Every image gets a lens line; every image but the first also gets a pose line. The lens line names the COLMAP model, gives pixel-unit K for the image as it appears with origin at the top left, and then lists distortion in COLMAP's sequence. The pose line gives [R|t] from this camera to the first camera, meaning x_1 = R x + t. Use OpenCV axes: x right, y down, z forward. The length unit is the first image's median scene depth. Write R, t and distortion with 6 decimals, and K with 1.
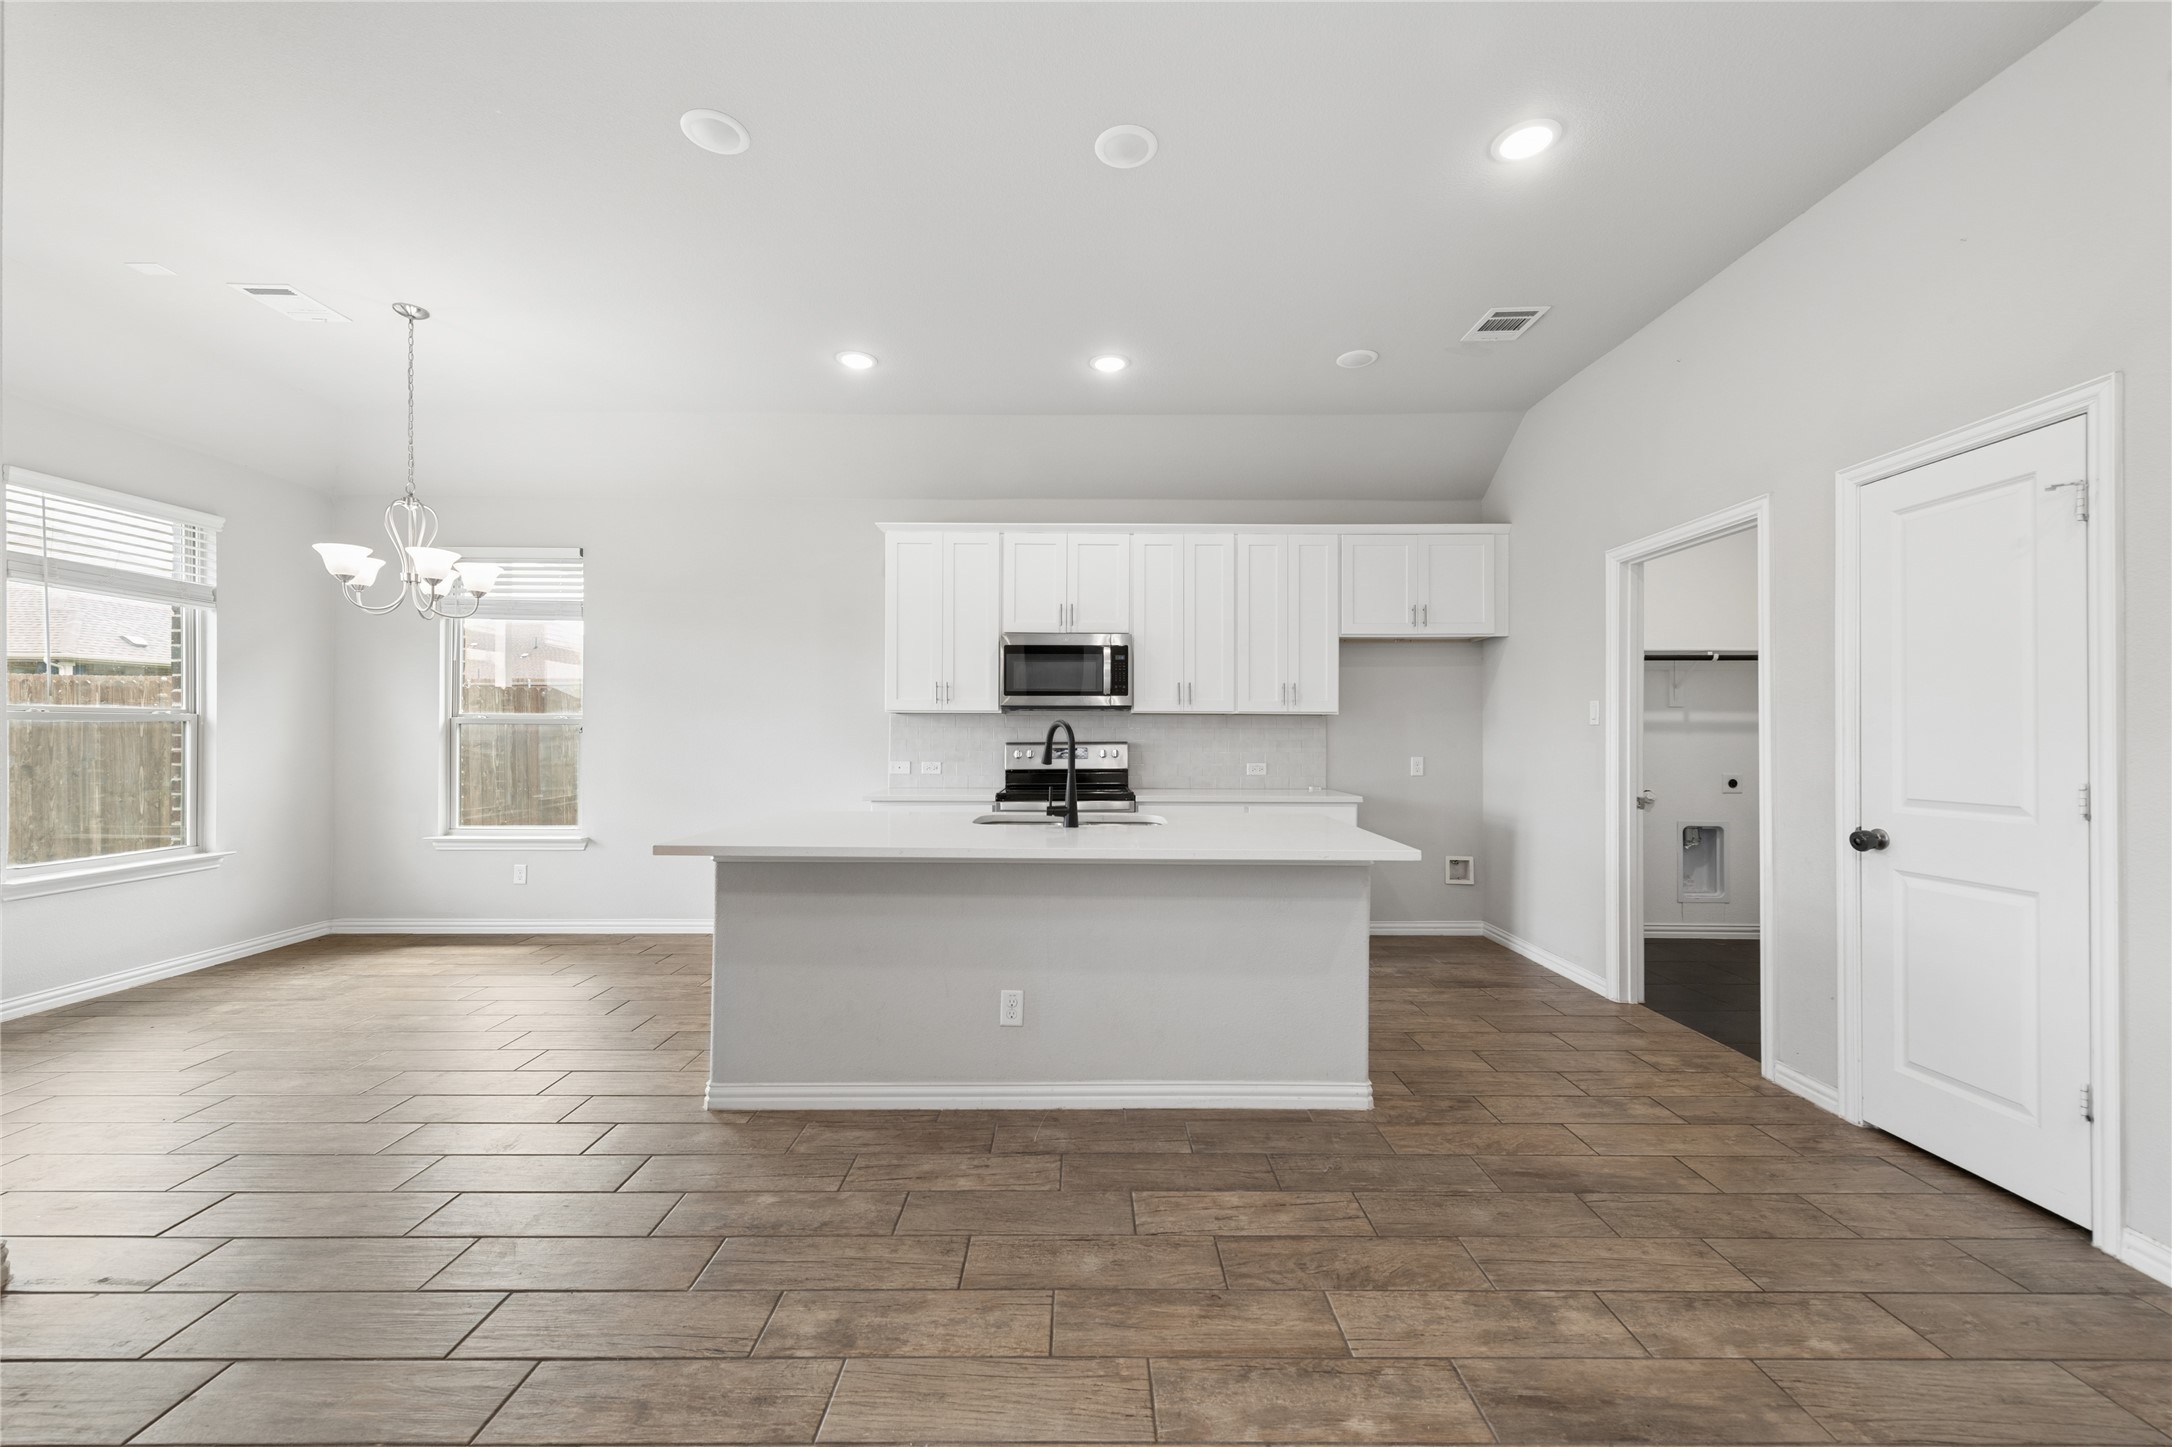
lens RADIAL K [[846.9, 0, 1087.7], [0, 846.9, 728.7], [0, 0, 1]] dist [0.014203, -0.005203]
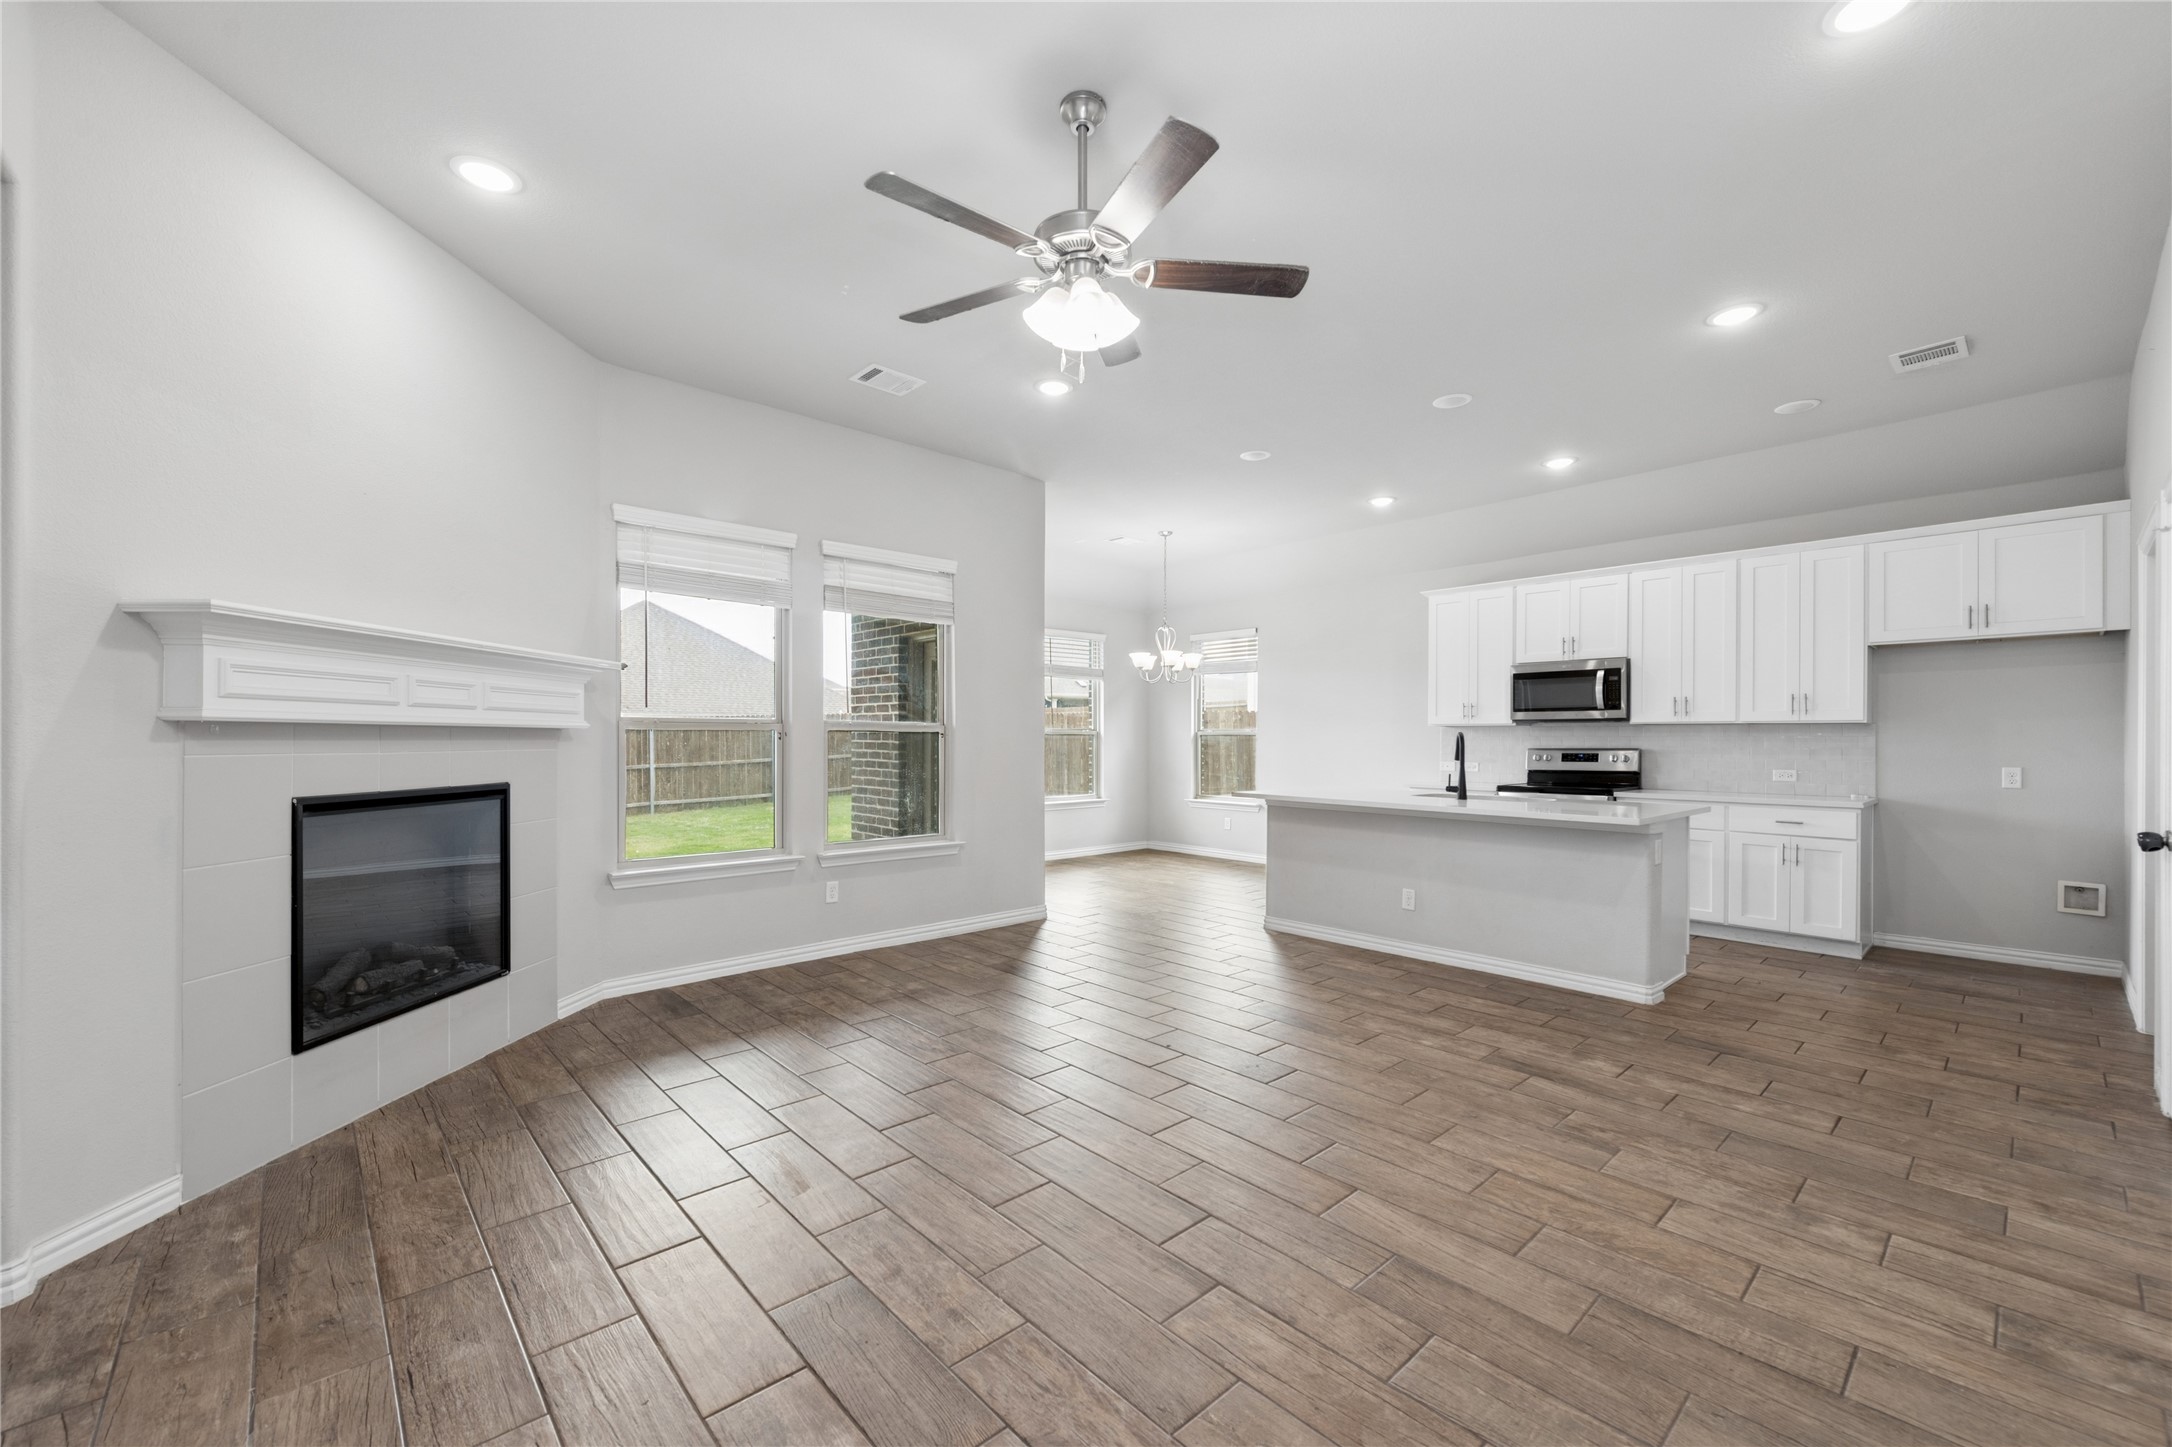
lens RADIAL K [[865.6, 0, 1088.3], [0, 865.6, 742.5], [0, 0, 1]] dist [0.009254, -0.000299]
pose [[0.672523, 0.002246, -0.740073, 0.552731], [0.002477, 0.999983, 0.005286, -0.000998], [0.740072, -0.005388, 0.672506, -0.476029]]
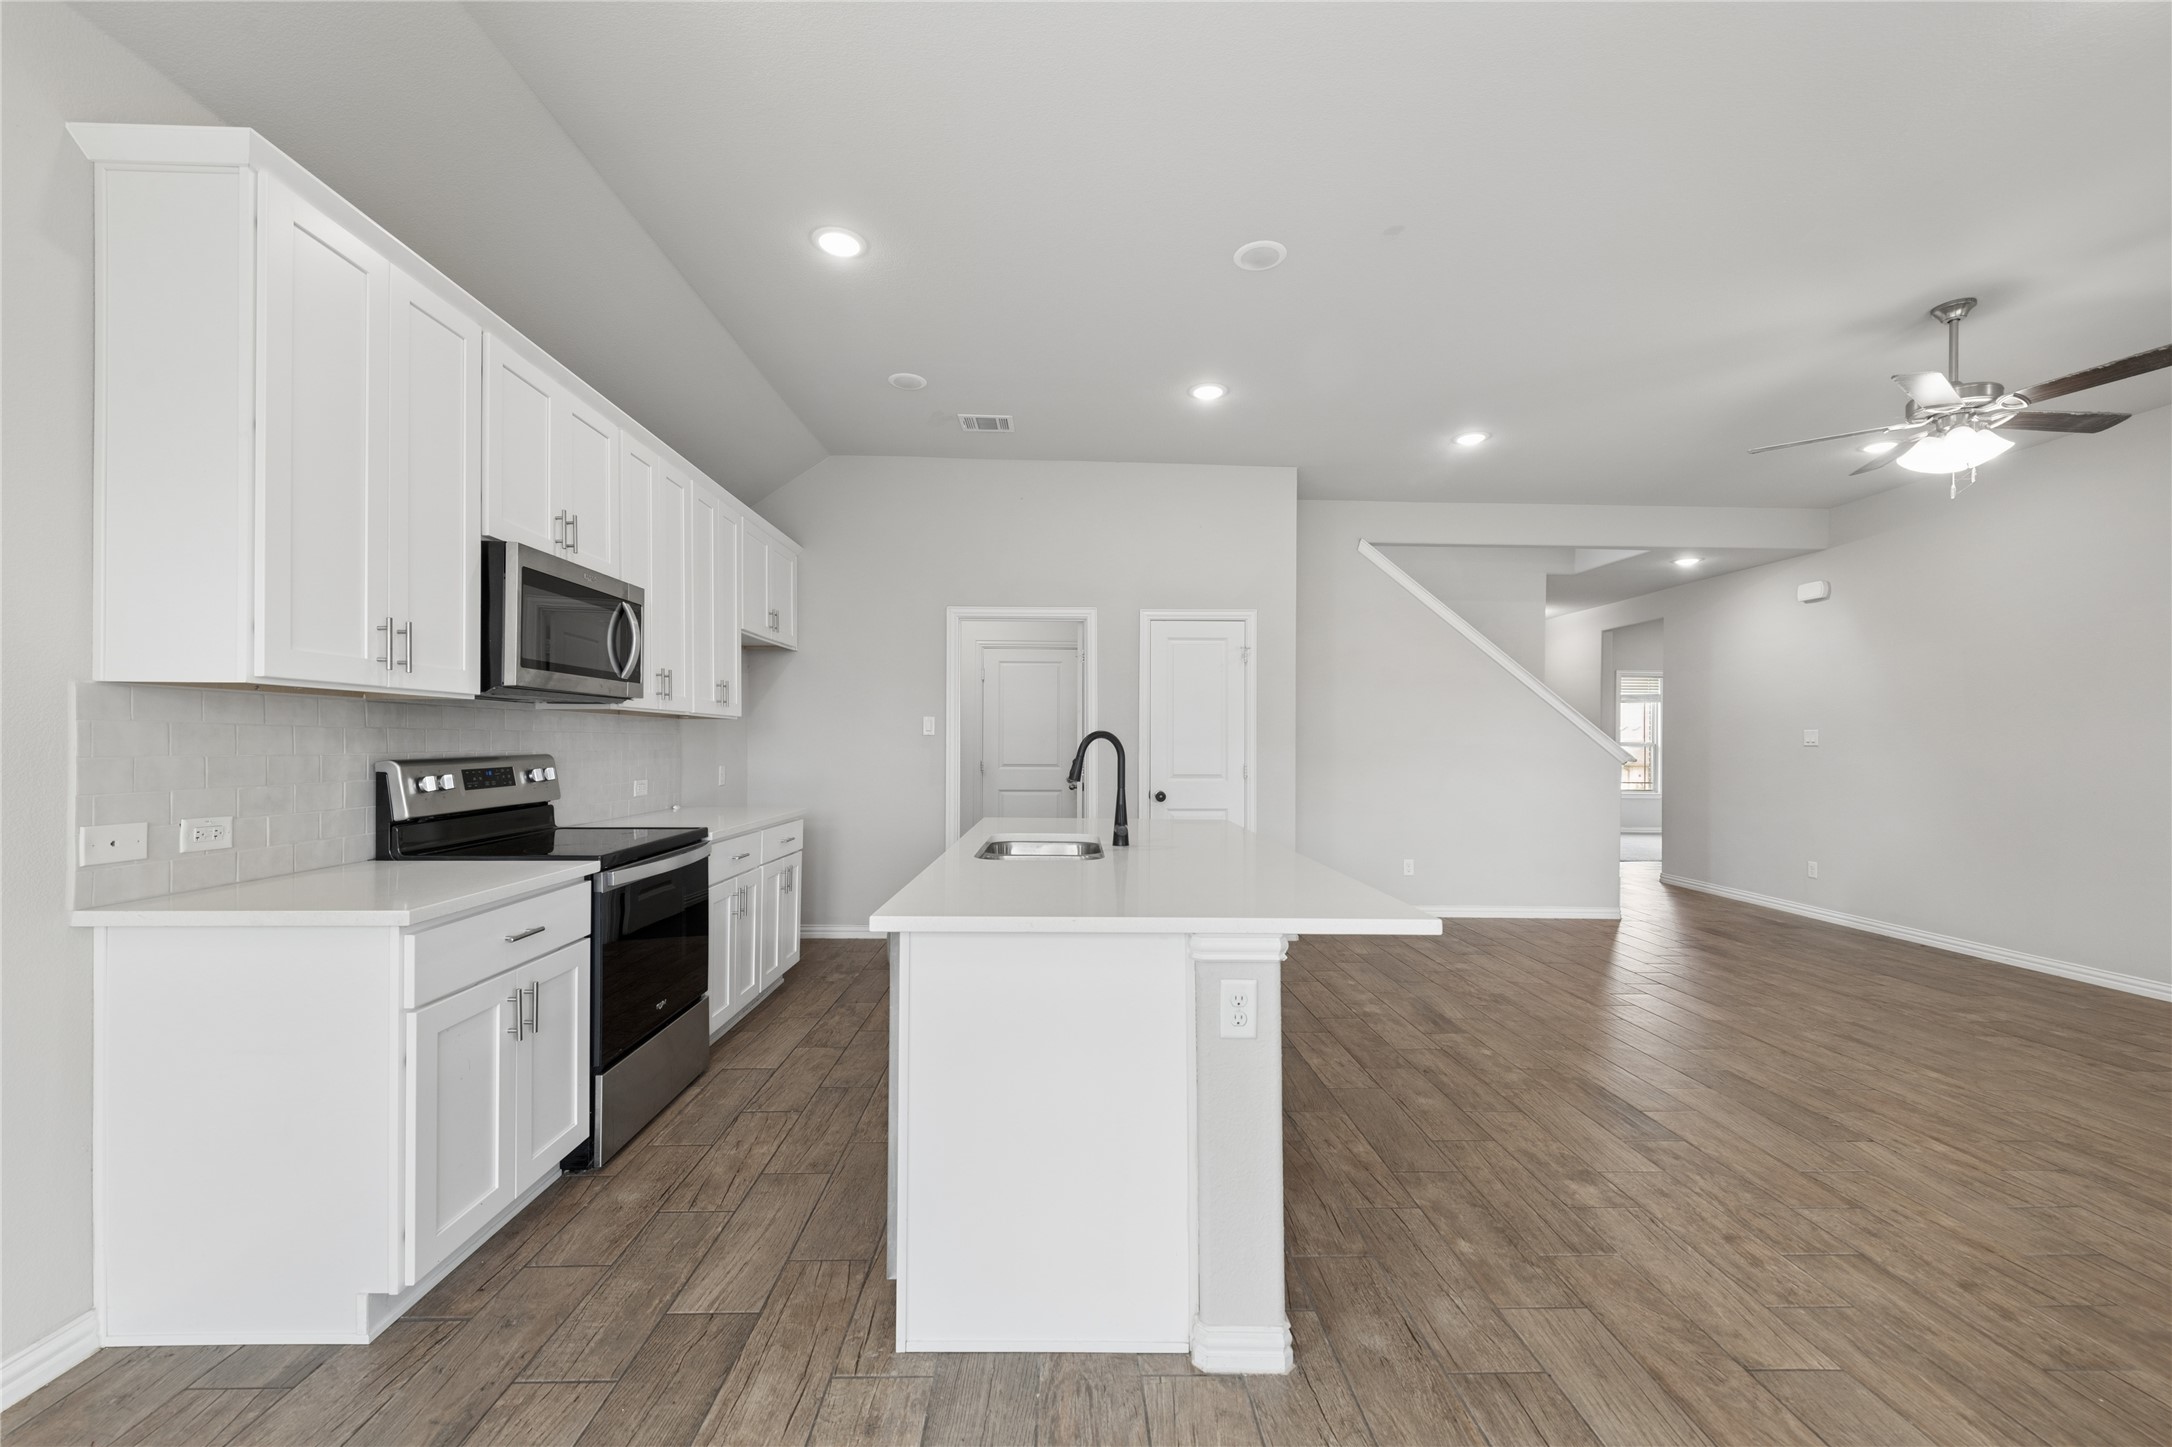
lens RADIAL K [[849.0, 0, 1085.5], [0, 849.0, 740.0], [0, 0, 1]] dist [0.015826, -0.004740]
pose [[-0.023729, -0.000807, 0.999718, -0.747149], [-0.015738, 0.999876, 0.000433, -0.000911], [-0.999595, -0.015723, -0.023738, 0.825807]]
